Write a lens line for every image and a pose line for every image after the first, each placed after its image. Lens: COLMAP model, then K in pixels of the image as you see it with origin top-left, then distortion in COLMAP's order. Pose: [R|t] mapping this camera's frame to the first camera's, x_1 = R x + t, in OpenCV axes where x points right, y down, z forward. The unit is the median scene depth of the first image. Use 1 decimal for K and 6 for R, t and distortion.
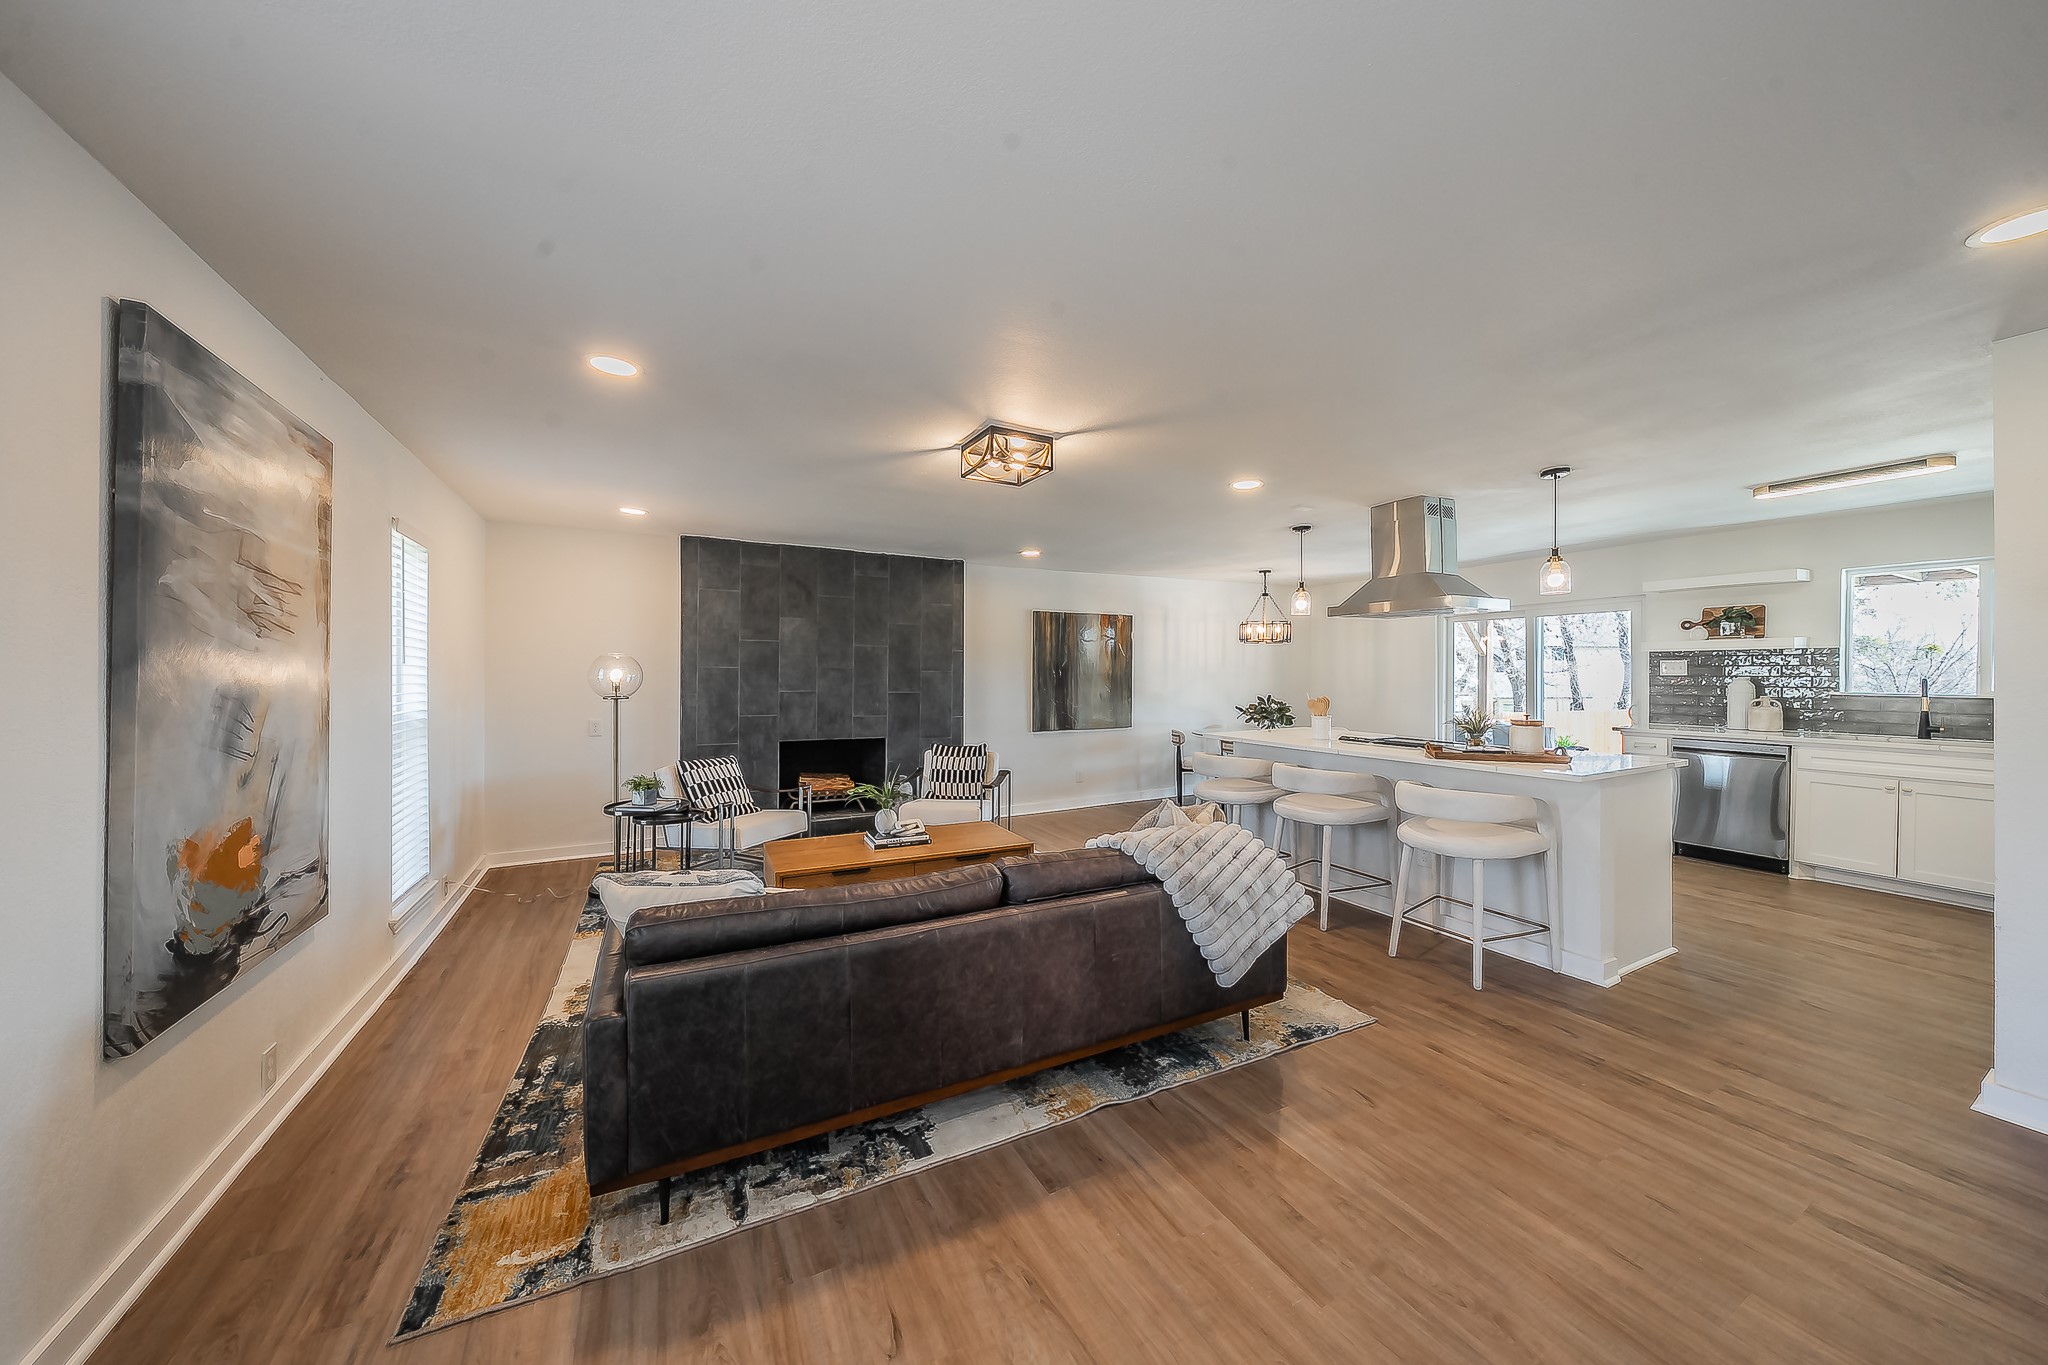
lens RADIAL K [[688.5, 0, 1042.0], [0, 688.5, 677.8], [0, 0, 1]] dist [0.002543, -0.000274]
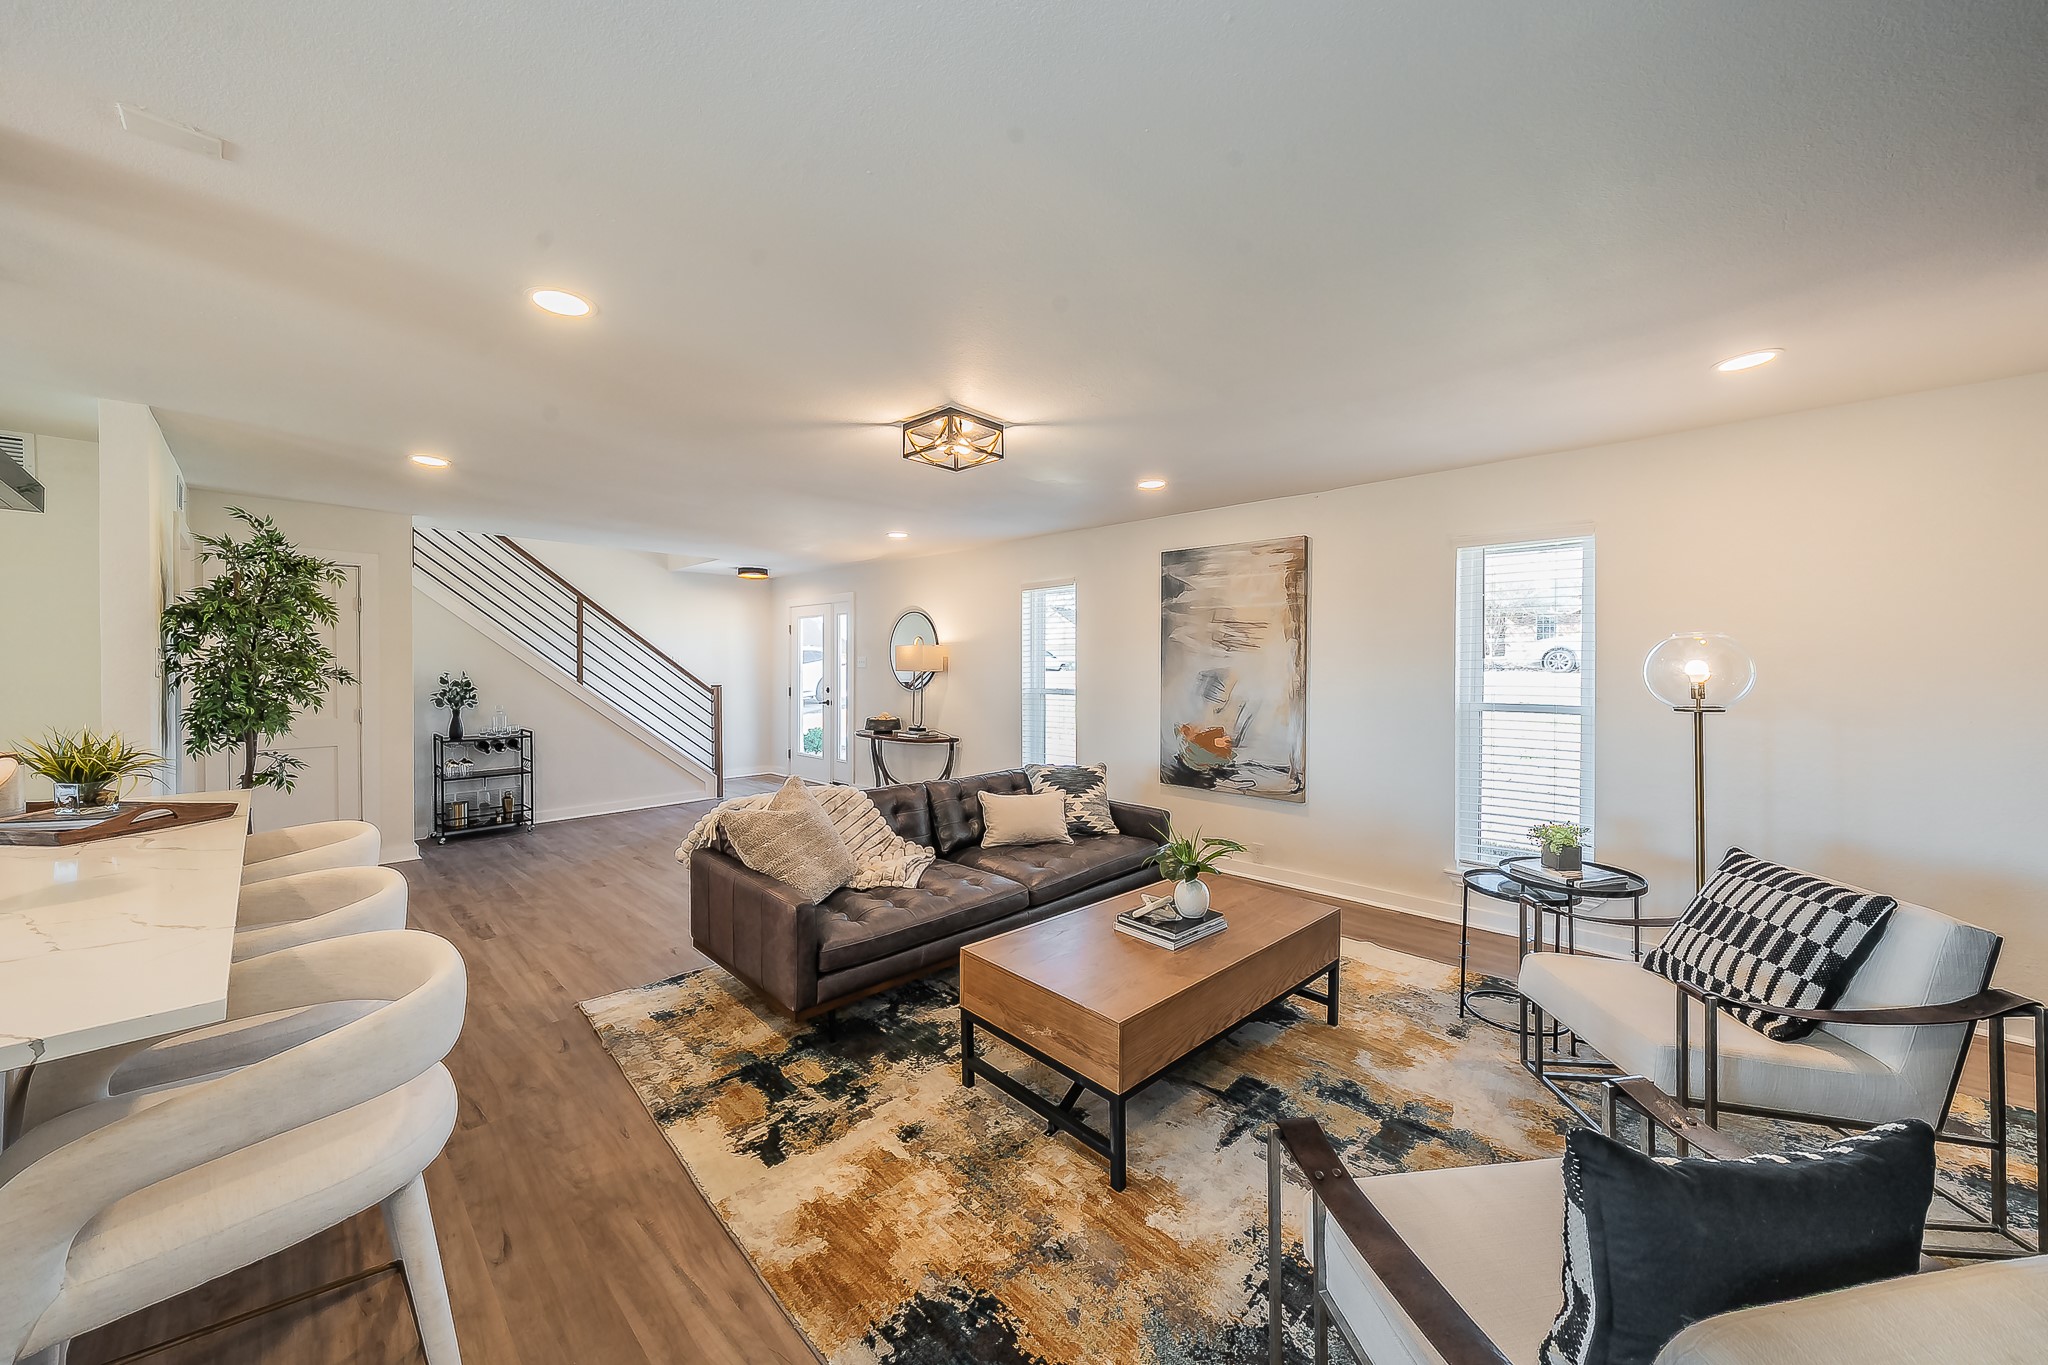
lens RADIAL K [[720.5, 0, 1023.3], [0, 720.5, 670.0], [0, 0, 1]] dist [0.009319, -0.000713]
pose [[-0.954252, -0.000780, -0.299003, 0.086351], [-0.003889, 0.999944, 0.009802, -0.006039], [0.298979, 0.010516, -0.954202, 1.082746]]
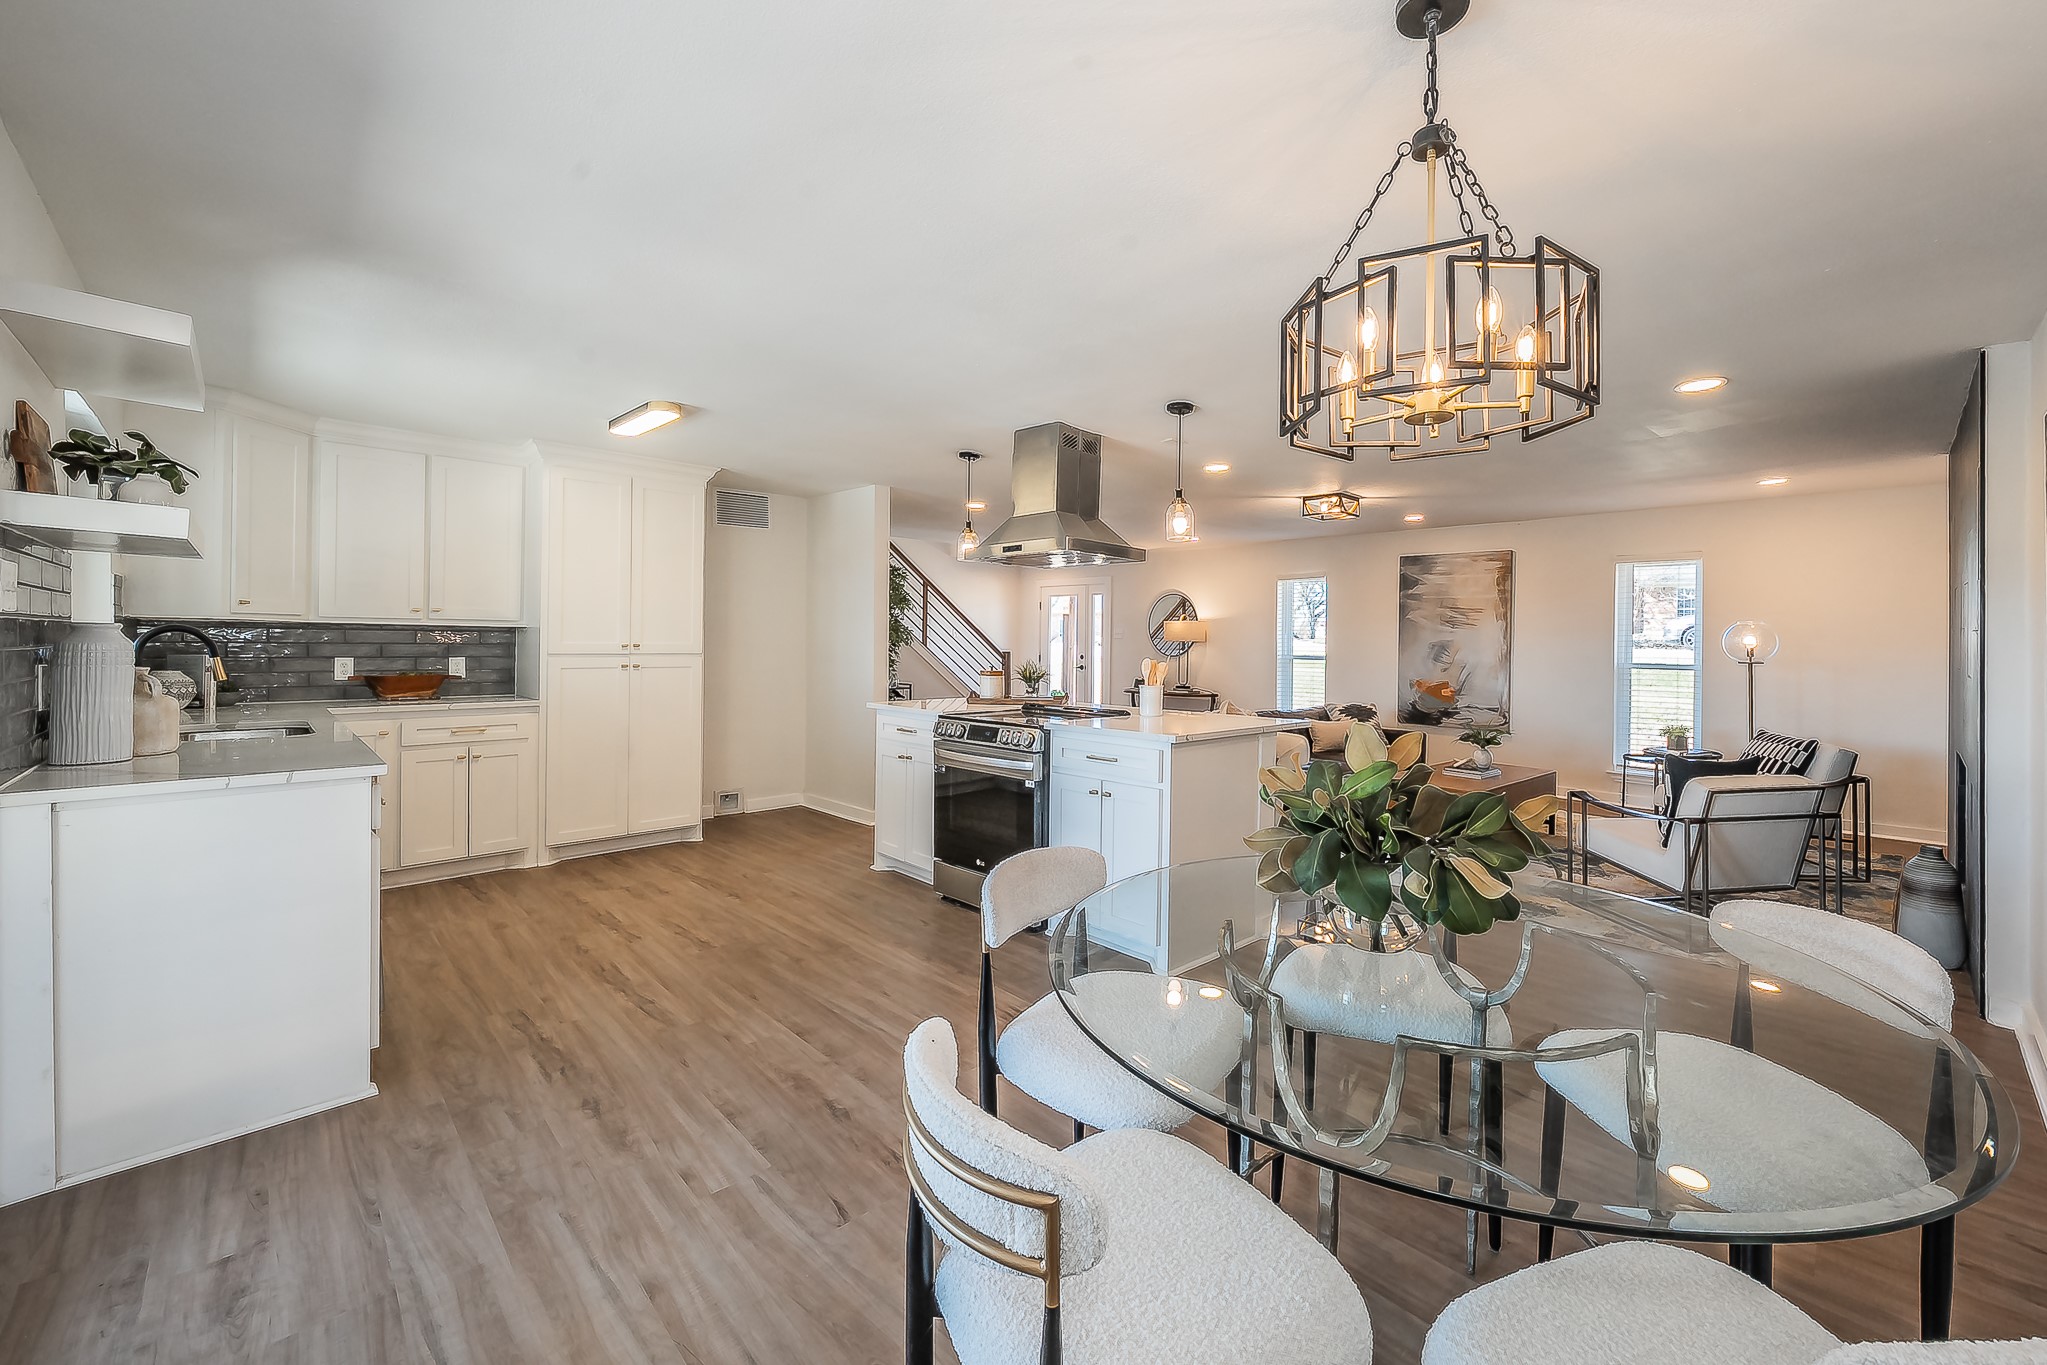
lens RADIAL K [[781.0, 0, 1116.1], [0, 781.0, 639.7], [0, 0, 1]] dist [0.001569, 0.001594]
pose [[-0.953636, -0.010661, -0.300774, 0.569371], [-0.012041, 0.999924, 0.002736, 0.002351], [0.300722, 0.006231, -0.953692, 1.452684]]
